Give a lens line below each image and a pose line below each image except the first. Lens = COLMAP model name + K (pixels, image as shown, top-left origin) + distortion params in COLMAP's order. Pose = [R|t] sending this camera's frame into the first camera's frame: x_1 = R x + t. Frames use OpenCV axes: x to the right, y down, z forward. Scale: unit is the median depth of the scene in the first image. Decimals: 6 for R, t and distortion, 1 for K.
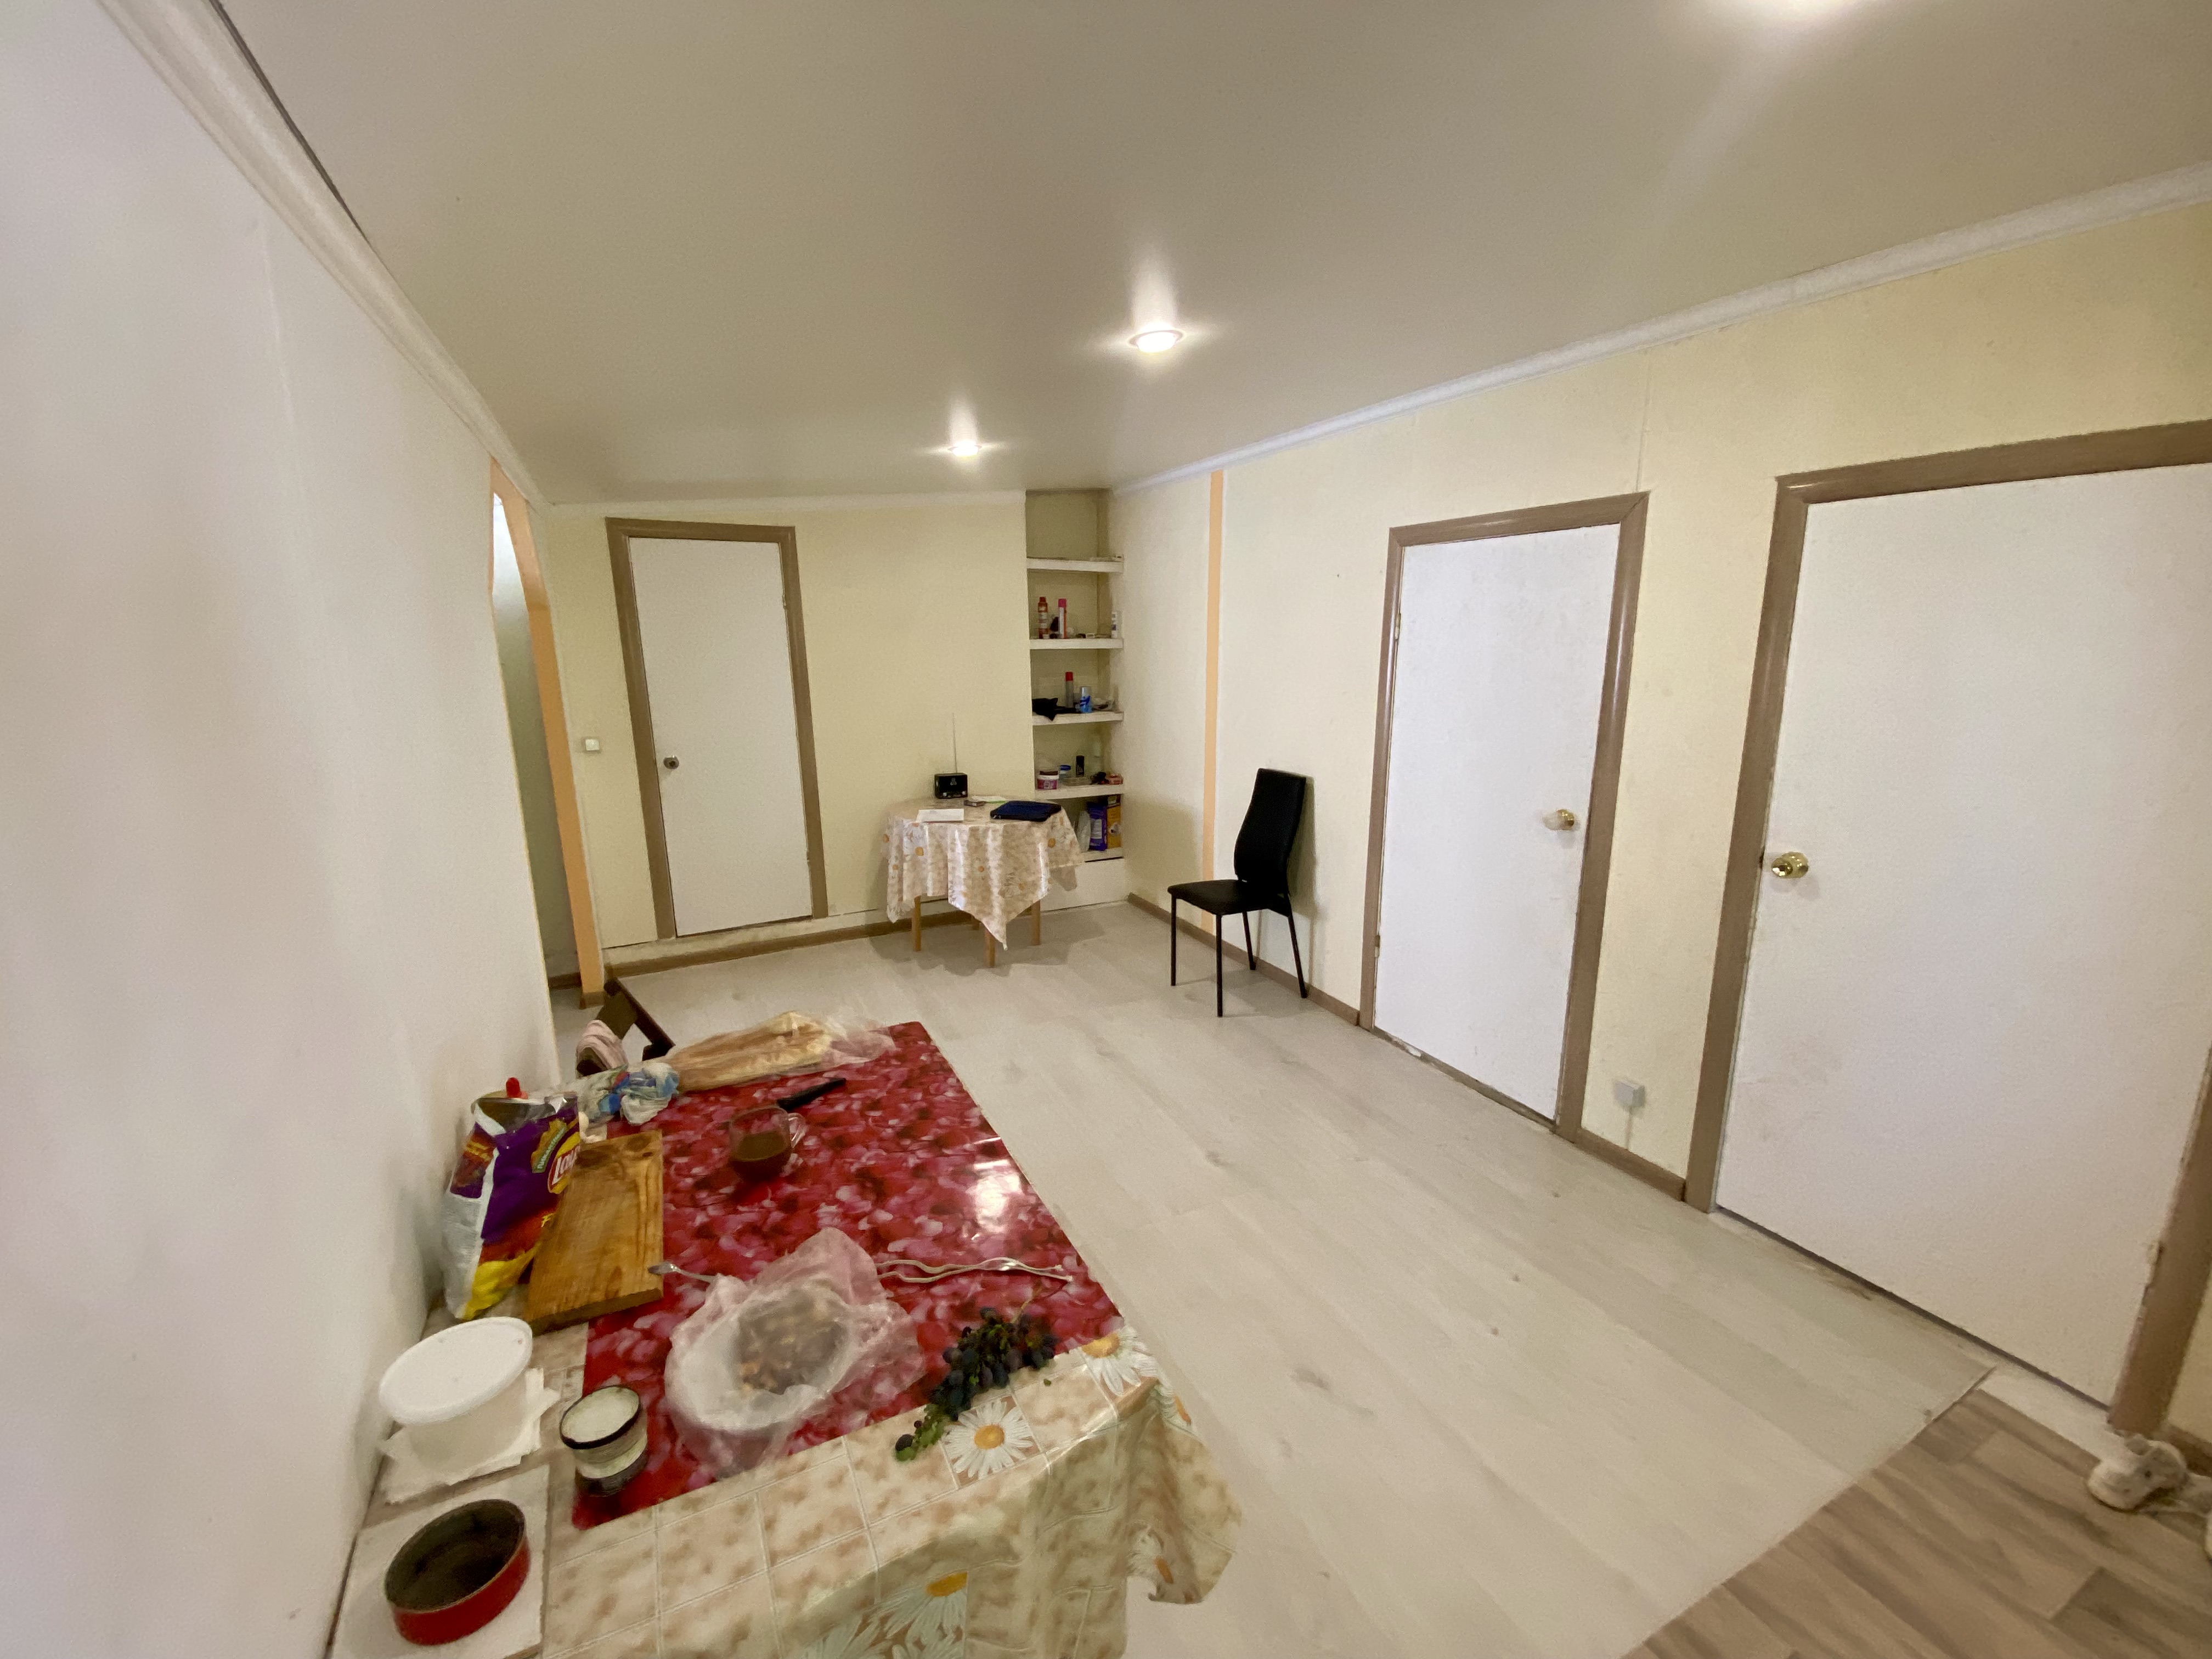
lens RADIAL K [[892.8, 0, 1098.7], [0, 892.8, 831.8], [0, 0, 1]] dist [0.007957, -0.013684]
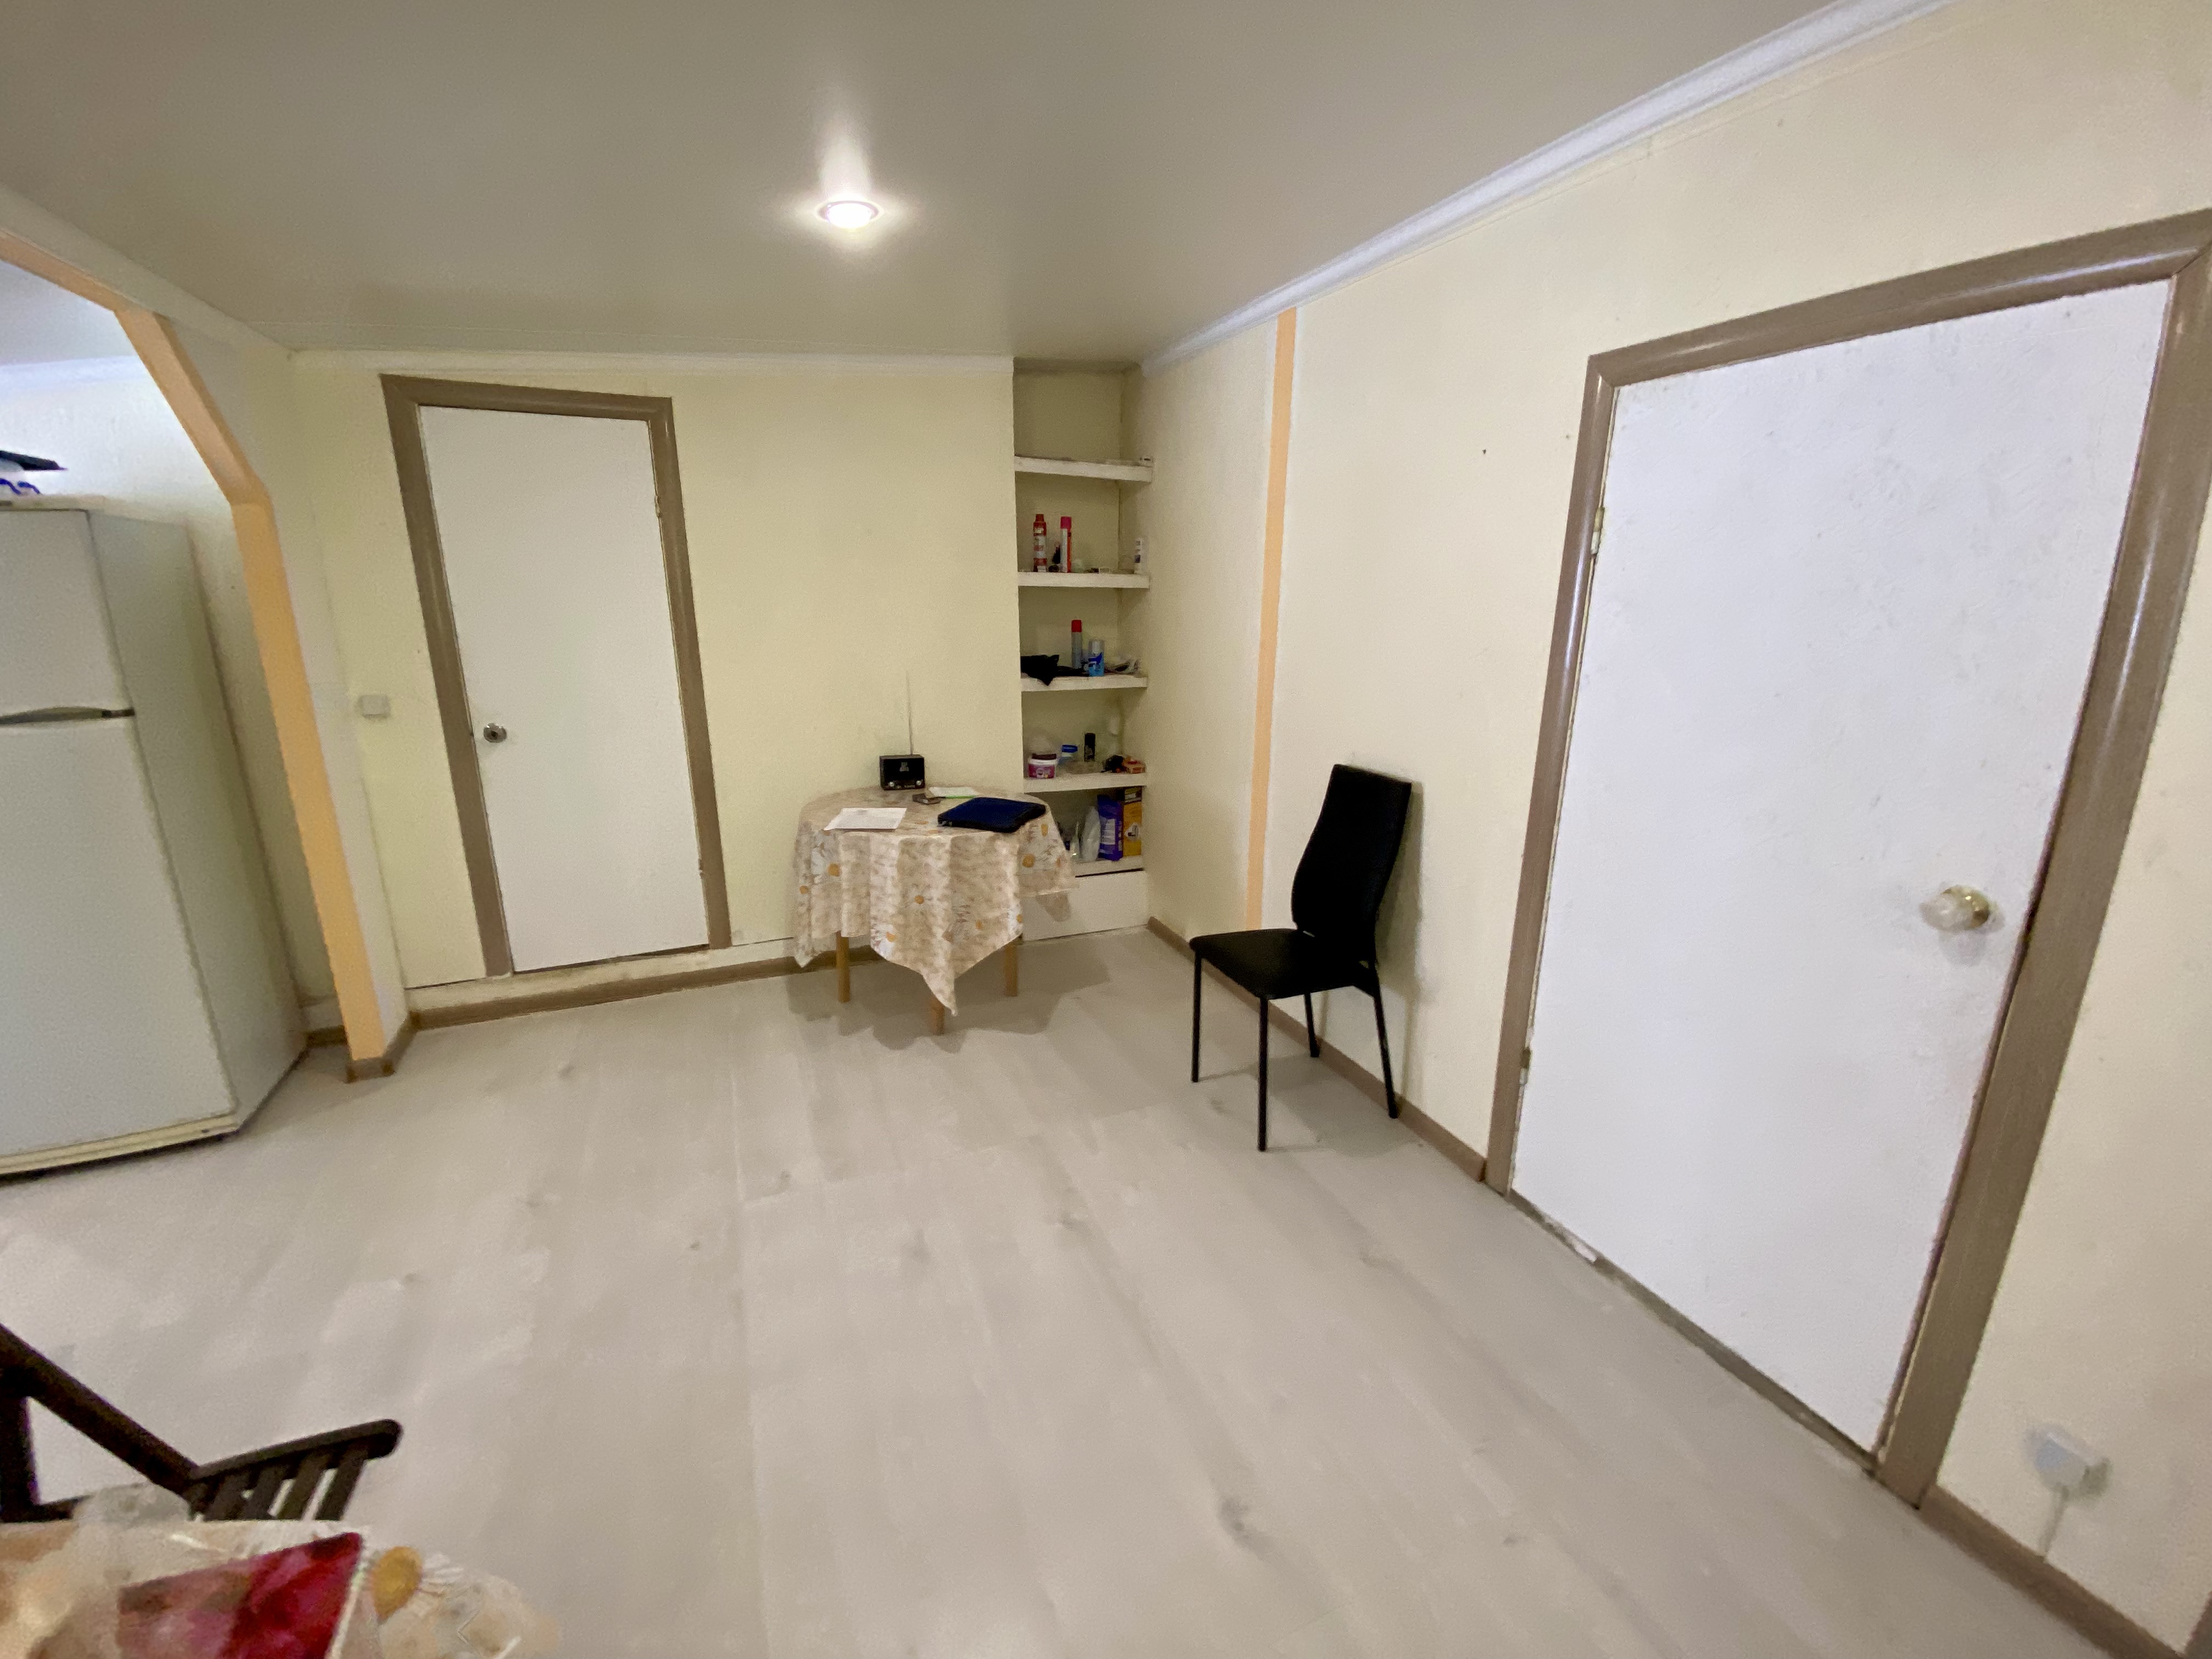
lens RADIAL K [[892.8, 0, 1099.3], [0, 892.8, 824.3], [0, 0, 1]] dist [0.007957, -0.013684]
pose [[0.997443, 0.030785, -0.064499, 0.048392], [-0.028803, 0.999090, 0.031446, -0.041730], [0.065408, -0.029508, 0.997422, 0.323303]]
